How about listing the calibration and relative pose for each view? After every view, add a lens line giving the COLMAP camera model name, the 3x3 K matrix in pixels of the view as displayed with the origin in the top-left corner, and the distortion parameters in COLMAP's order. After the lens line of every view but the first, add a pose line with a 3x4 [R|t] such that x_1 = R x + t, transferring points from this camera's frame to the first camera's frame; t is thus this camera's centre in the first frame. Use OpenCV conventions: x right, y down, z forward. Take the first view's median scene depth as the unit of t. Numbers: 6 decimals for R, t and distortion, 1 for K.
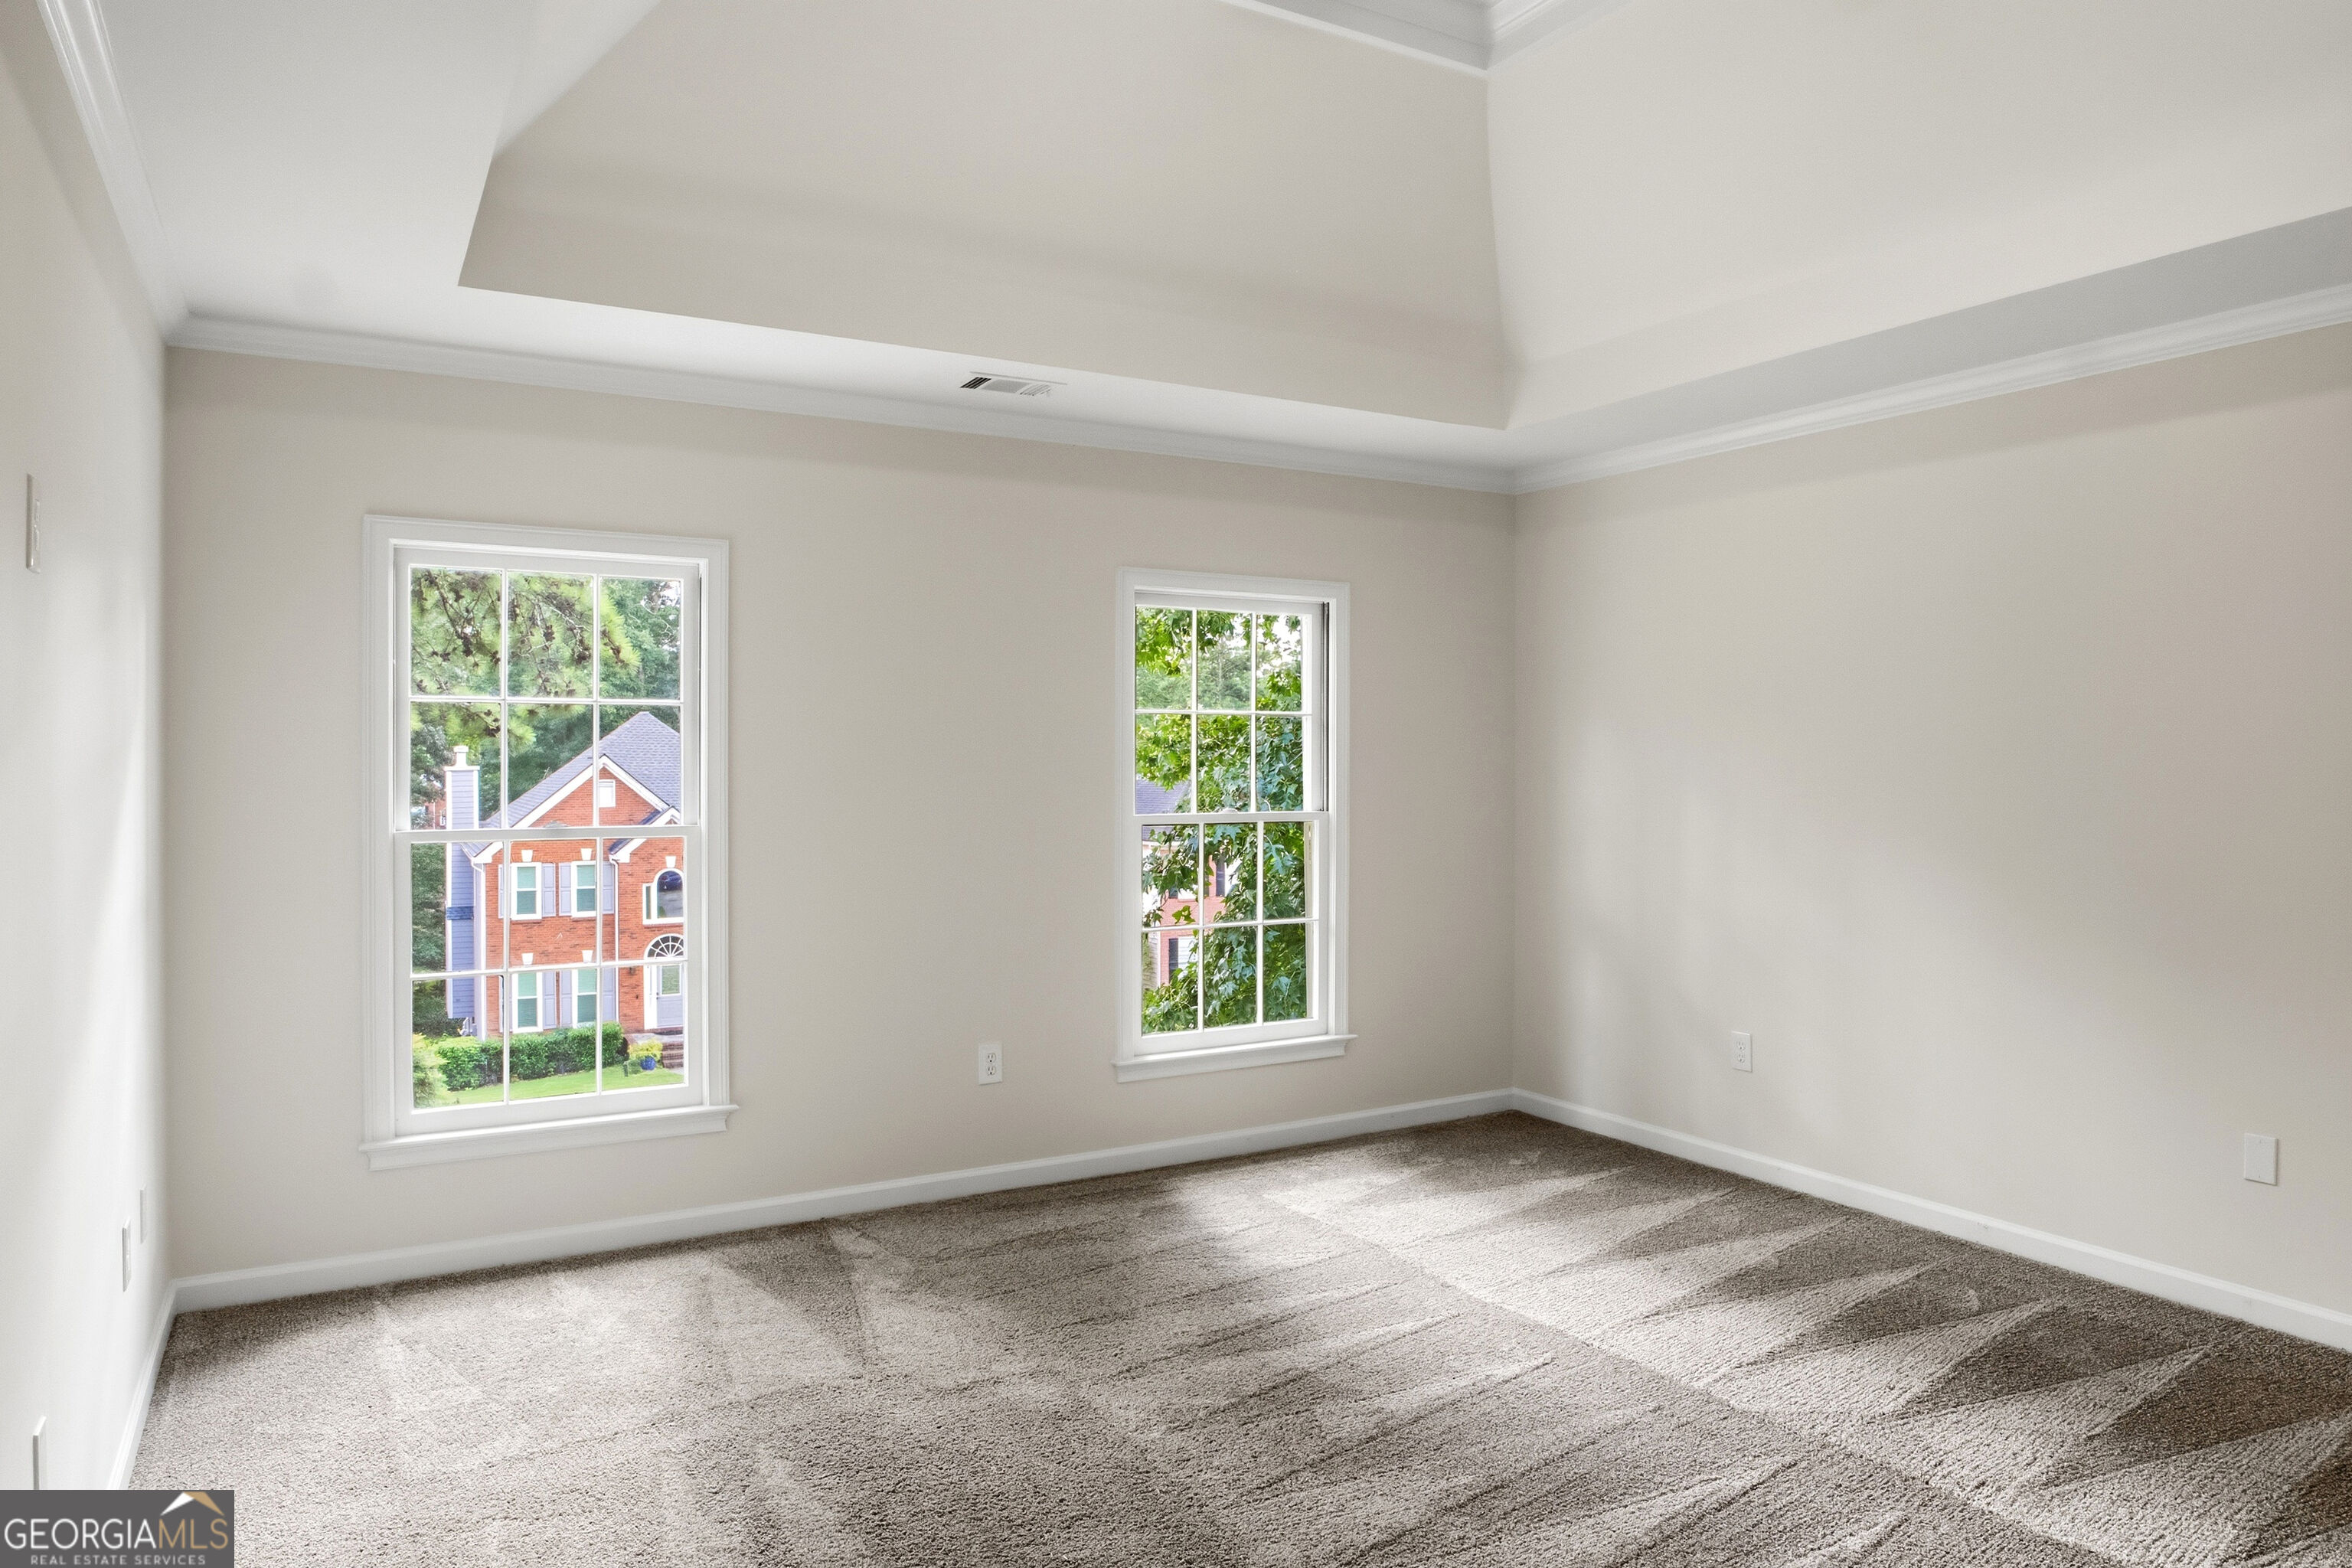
lens RADIAL K [[1496.0, 0, 1187.1], [0, 1496.0, 766.7], [0, 0, 1]] dist [-0.028358, 0.002986]
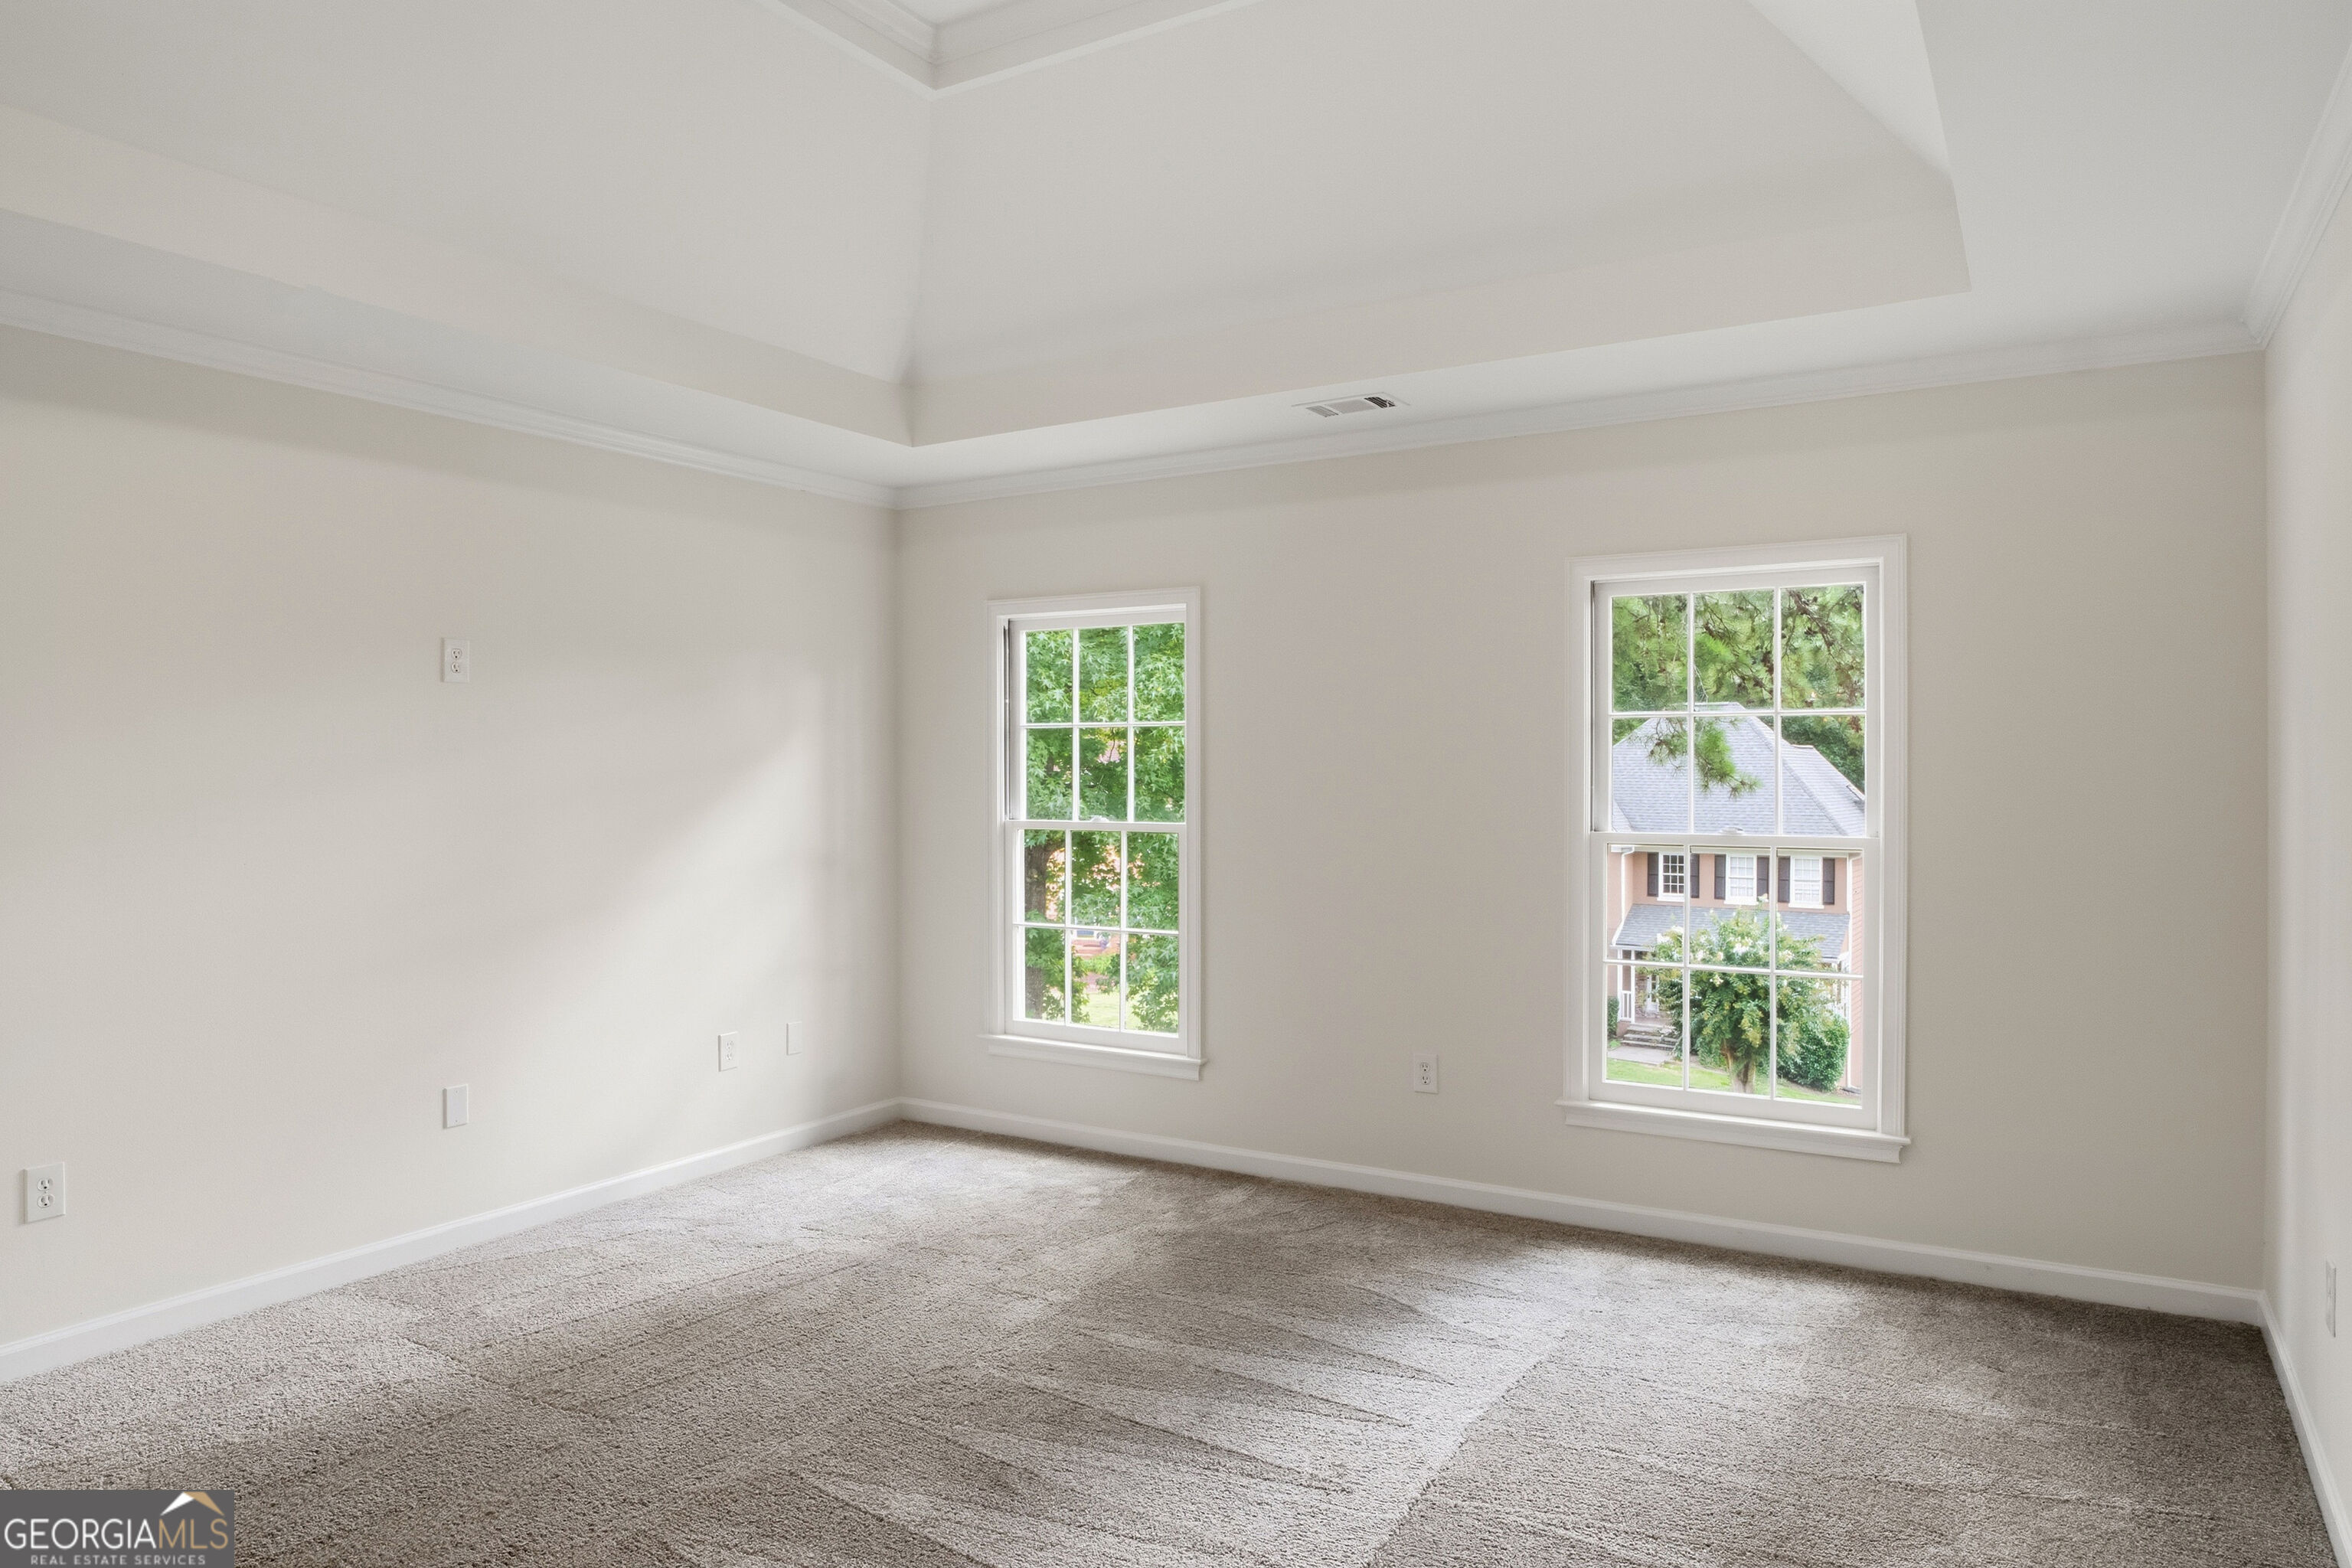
lens RADIAL K [[1496.0, 0, 1178.5], [0, 1496.0, 791.2], [0, 0, 1]] dist [-0.028358, 0.002986]
pose [[0.479392, 0.013299, -0.877500, 0.660000], [-0.000945, 0.999892, 0.014638, -0.005111], [0.877600, -0.006188, 0.479353, 0.370879]]
